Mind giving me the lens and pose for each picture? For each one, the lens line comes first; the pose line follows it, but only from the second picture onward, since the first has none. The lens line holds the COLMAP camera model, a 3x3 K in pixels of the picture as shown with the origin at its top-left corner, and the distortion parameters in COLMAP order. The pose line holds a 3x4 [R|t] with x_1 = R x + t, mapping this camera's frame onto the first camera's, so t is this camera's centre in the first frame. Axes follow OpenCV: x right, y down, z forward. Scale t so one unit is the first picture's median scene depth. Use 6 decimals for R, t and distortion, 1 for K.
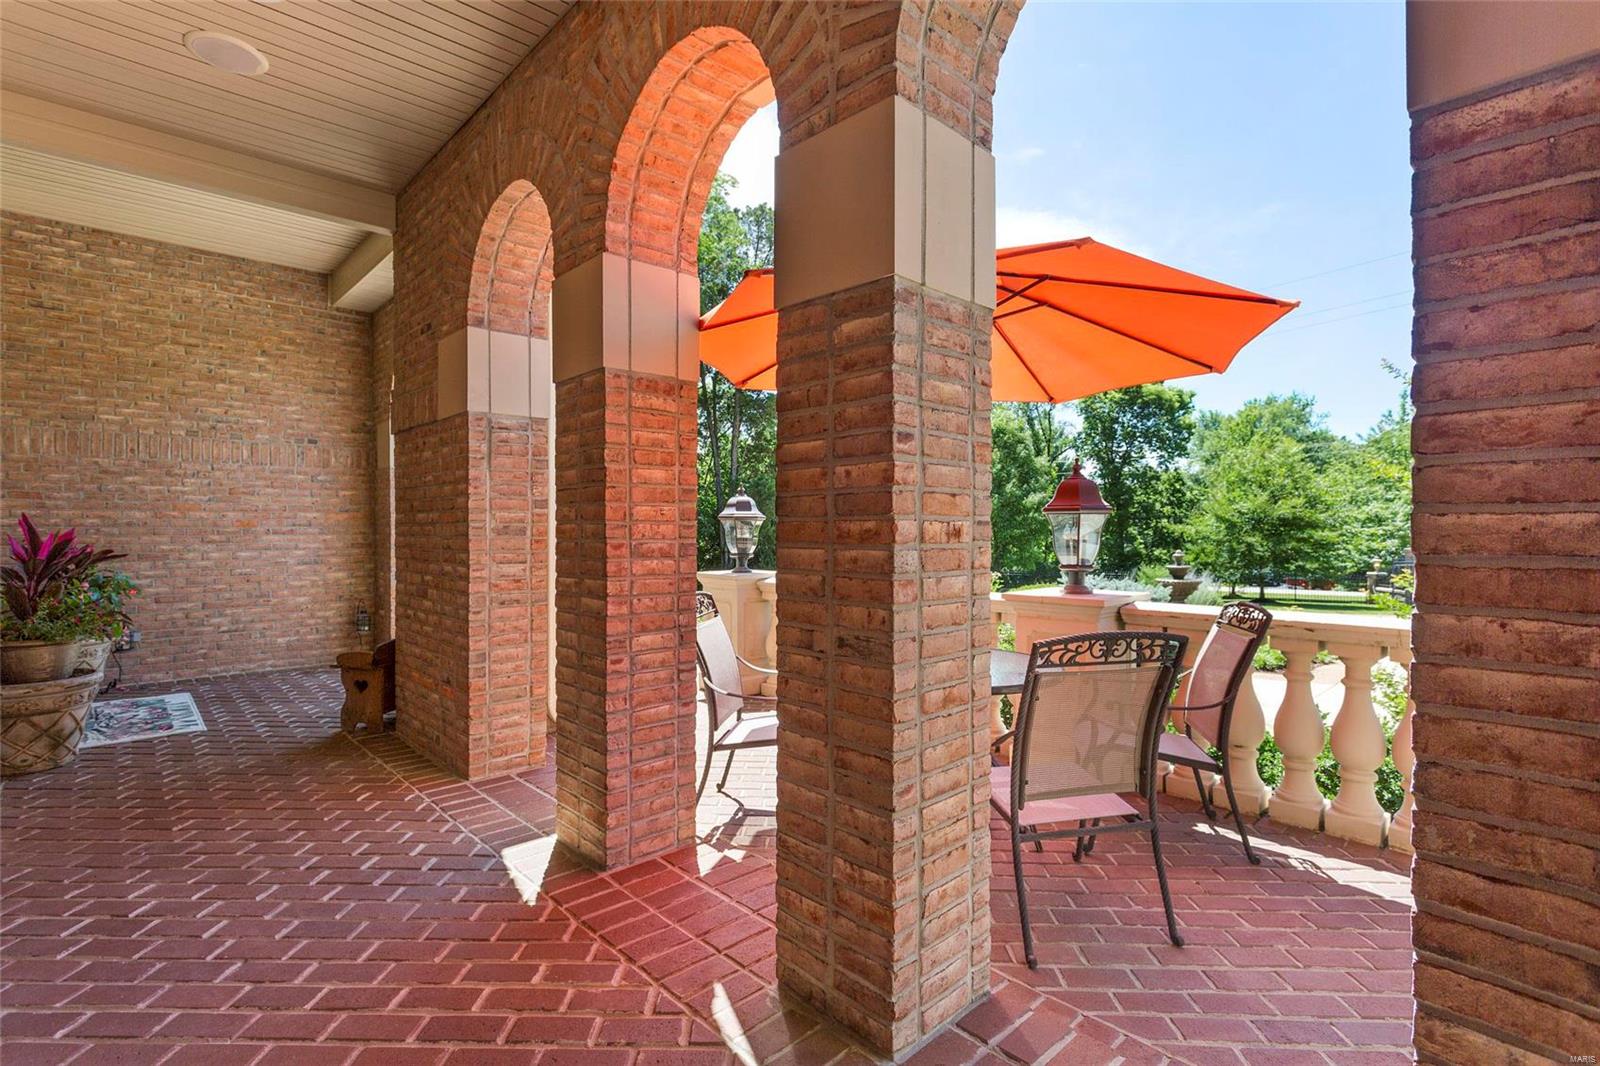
lens RADIAL K [[753.5, 0, 792.2], [0, 753.5, 536.0], [0, 0, 1]] dist [-0.006273, 0.008576]
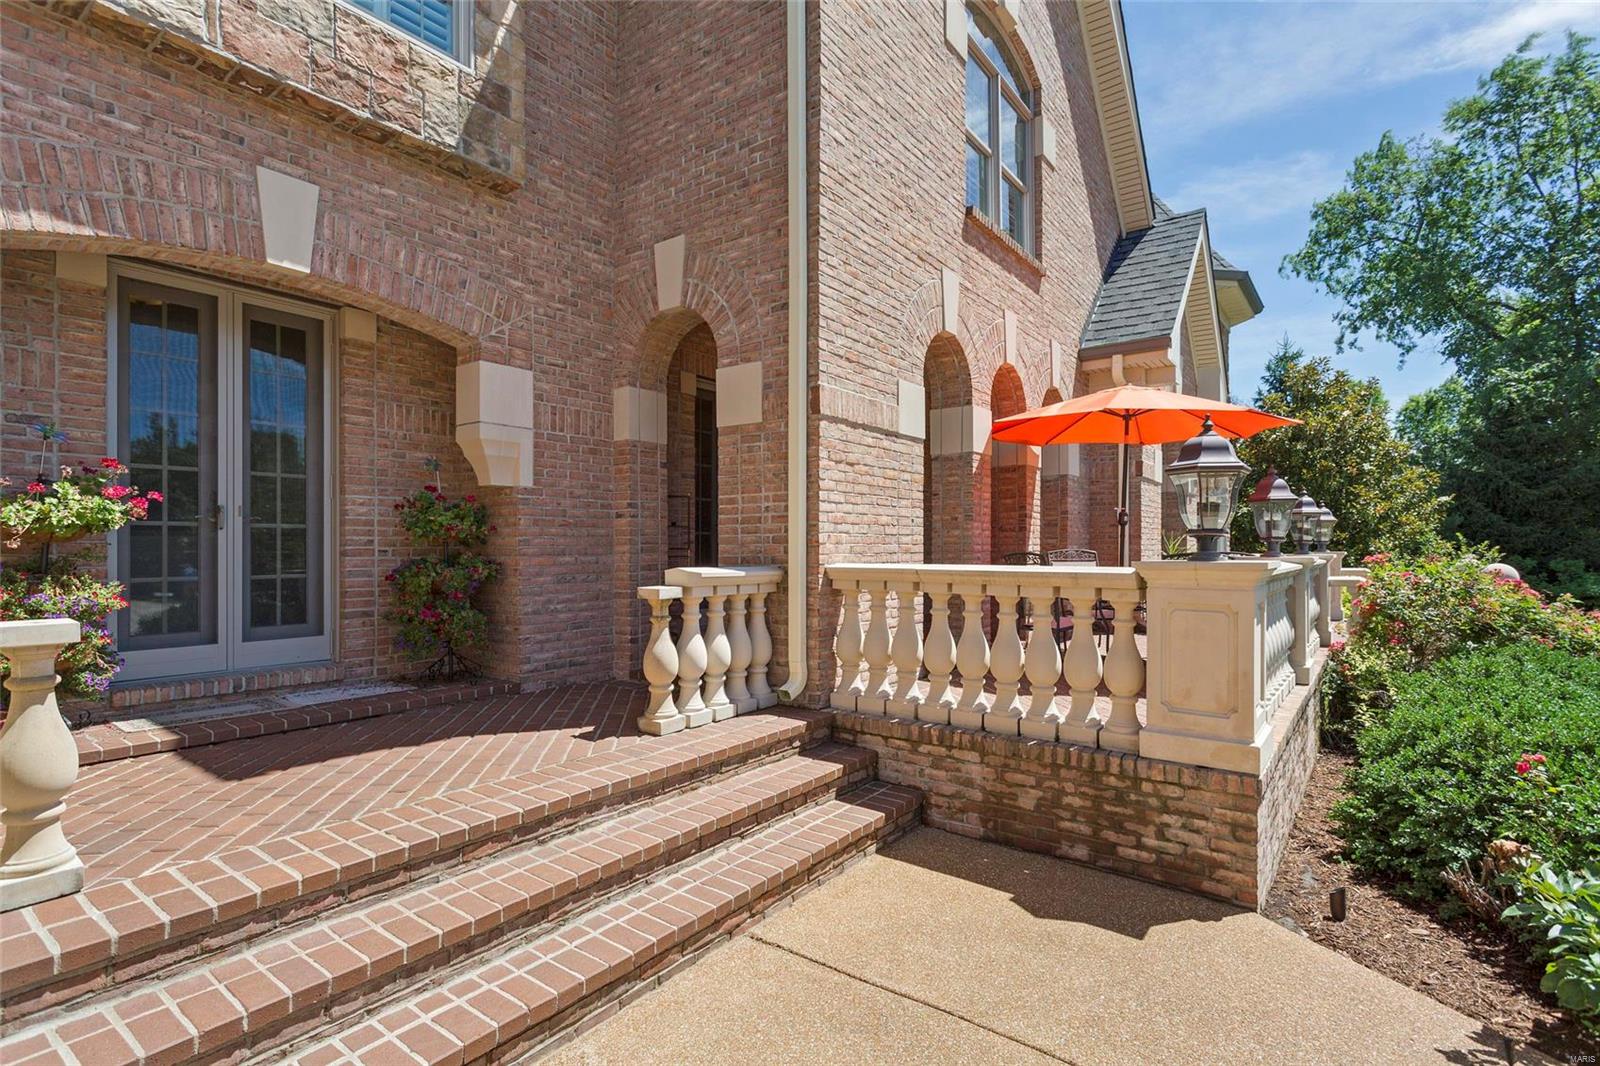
lens RADIAL K [[753.5, 0, 792.2], [0, 753.5, 536.0], [0, 0, 1]] dist [-0.006273, 0.008576]
pose [[0.168047, -0.012395, -0.985701, 2.461170], [-0.007370, 0.999877, -0.013830, 0.090915], [0.985751, 0.009589, 0.167935, -0.247410]]
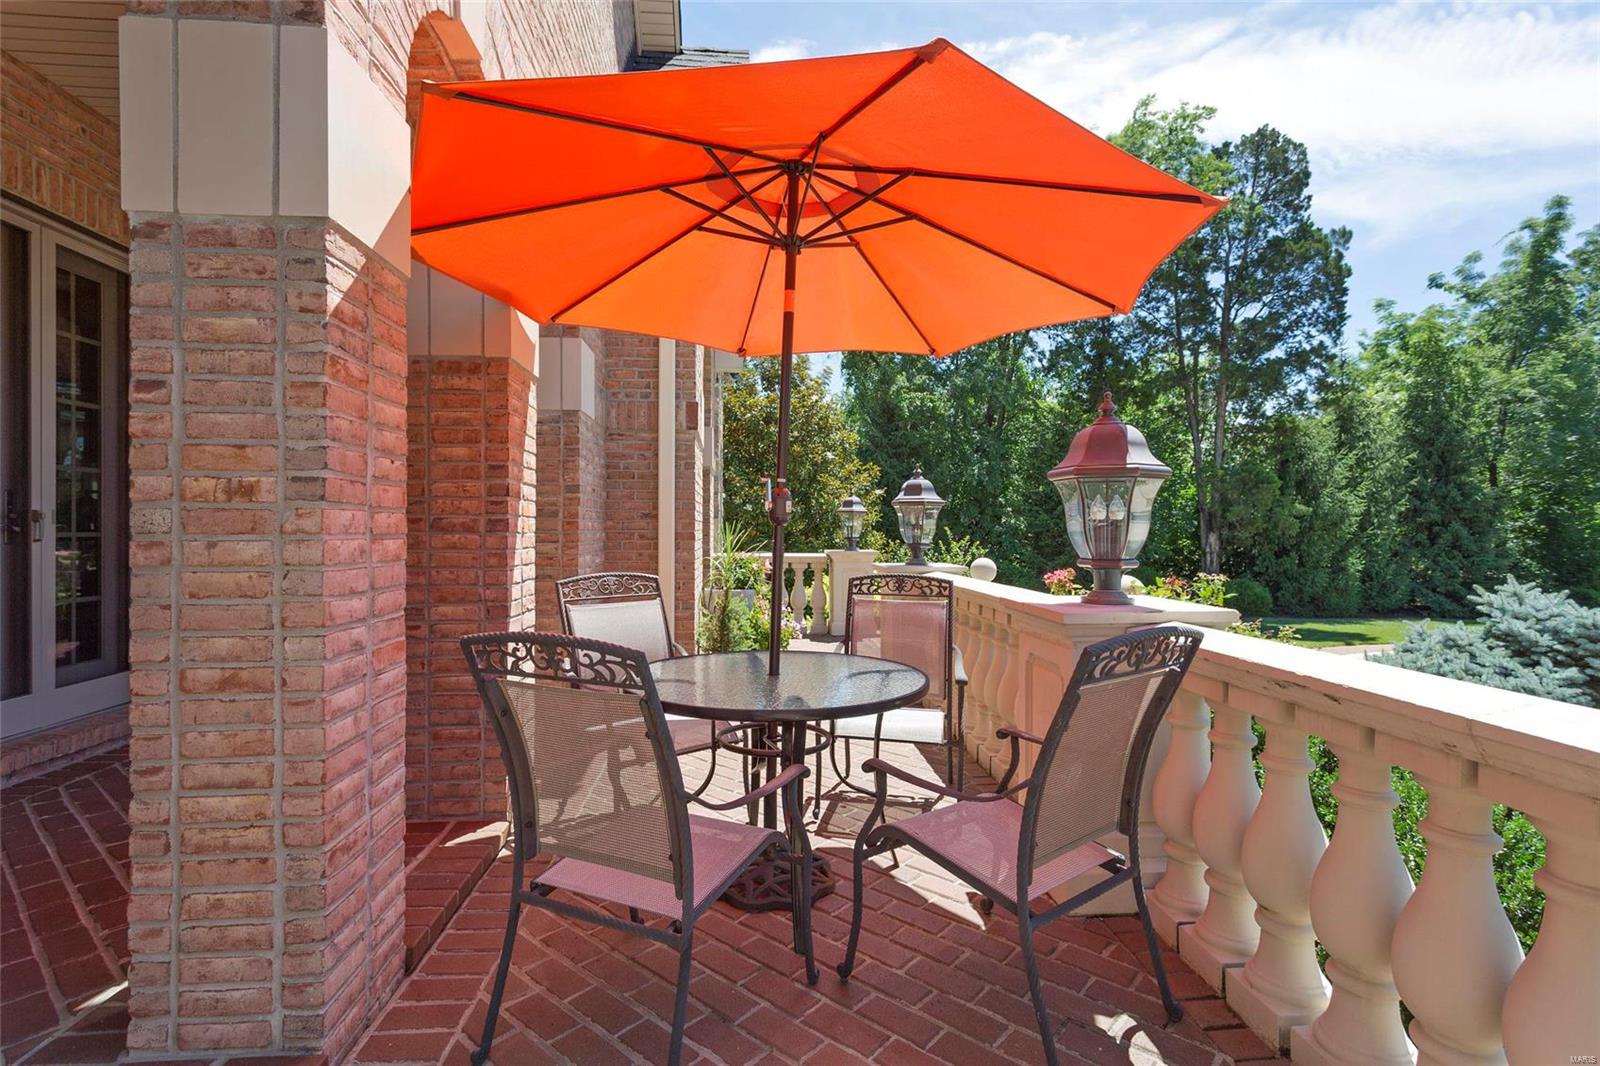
lens RADIAL K [[753.5, 0, 792.2], [0, 753.5, 536.0], [0, 0, 1]] dist [-0.006273, 0.008576]
pose [[0.781277, 0.008877, -0.624122, 0.846567], [-0.008129, 0.999959, 0.004046, 0.026721], [0.624132, 0.001912, 0.781317, 0.489840]]
